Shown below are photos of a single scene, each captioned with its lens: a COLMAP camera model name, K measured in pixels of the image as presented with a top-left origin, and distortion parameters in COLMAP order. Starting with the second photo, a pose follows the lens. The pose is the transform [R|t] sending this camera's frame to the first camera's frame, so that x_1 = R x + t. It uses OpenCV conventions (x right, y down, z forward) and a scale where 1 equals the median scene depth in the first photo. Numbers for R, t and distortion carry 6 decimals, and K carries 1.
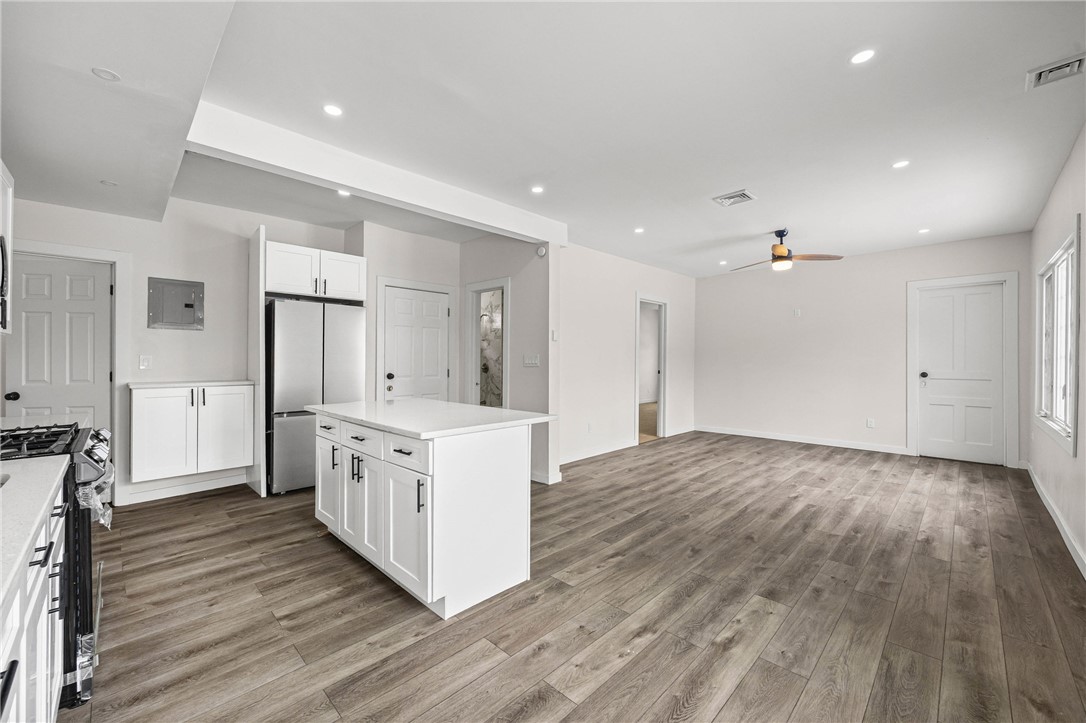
lens RADIAL K [[421.6, 0, 546.7], [0, 421.6, 361.3], [0, 0, 1]] dist [-0.000652, -0.000193]
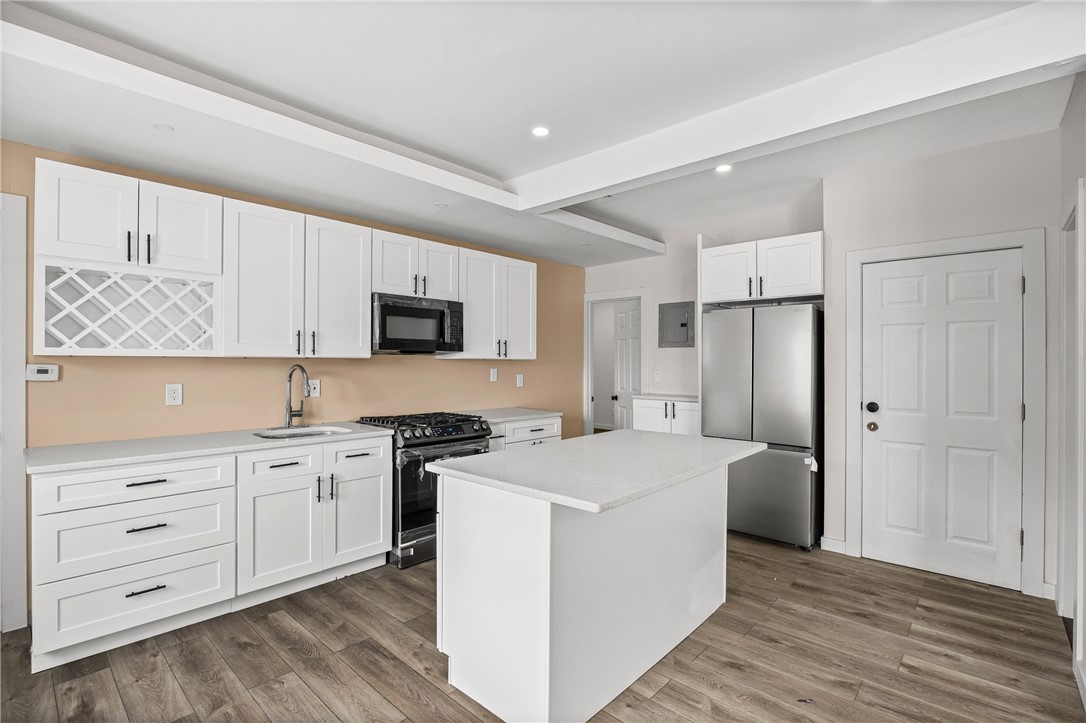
lens RADIAL K [[510.2, 0, 550.3], [0, 510.2, 361.6], [0, 0, 1]] dist [-0.006243, -0.000453]
pose [[0.043933, -0.003151, -0.999030, 0.504754], [-0.007709, 0.999964, -0.003493, -0.035900], [0.999005, 0.007855, 0.043907, 0.697744]]
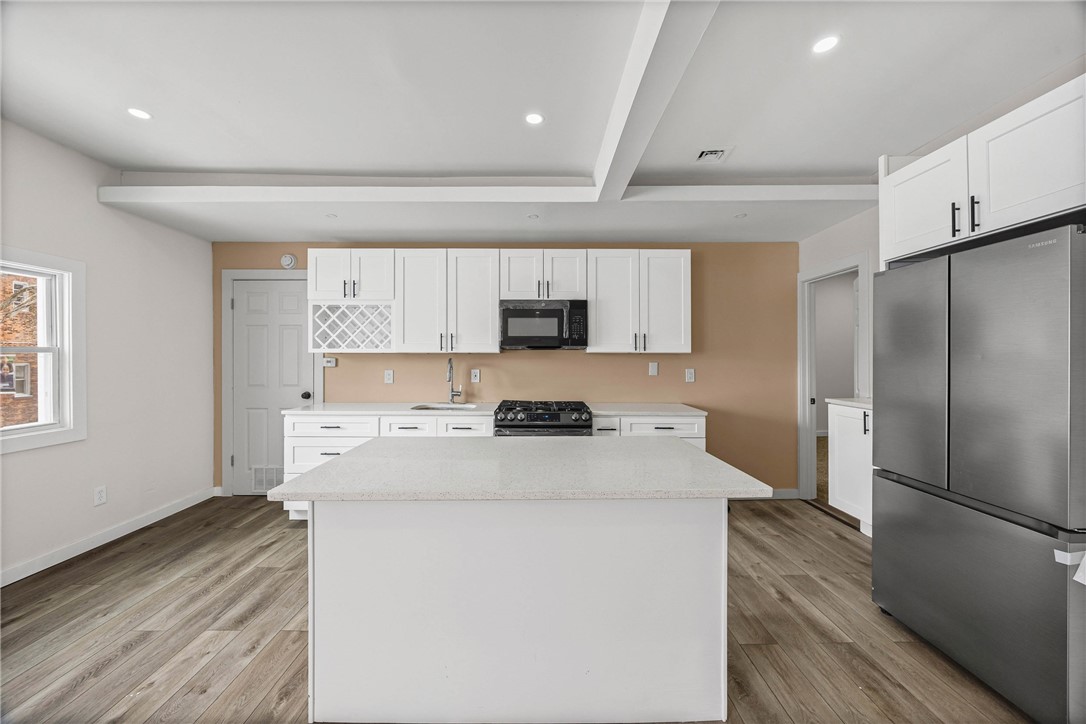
lens RADIAL K [[421.6, 0, 546.1], [0, 421.6, 358.3], [0, 0, 1]] dist [-0.000652, -0.000193]
pose [[-0.709706, -0.003135, -0.704491, 0.114367], [-0.004977, 0.999987, 0.000564, -0.030920], [0.704480, 0.003906, -0.709713, 1.232475]]
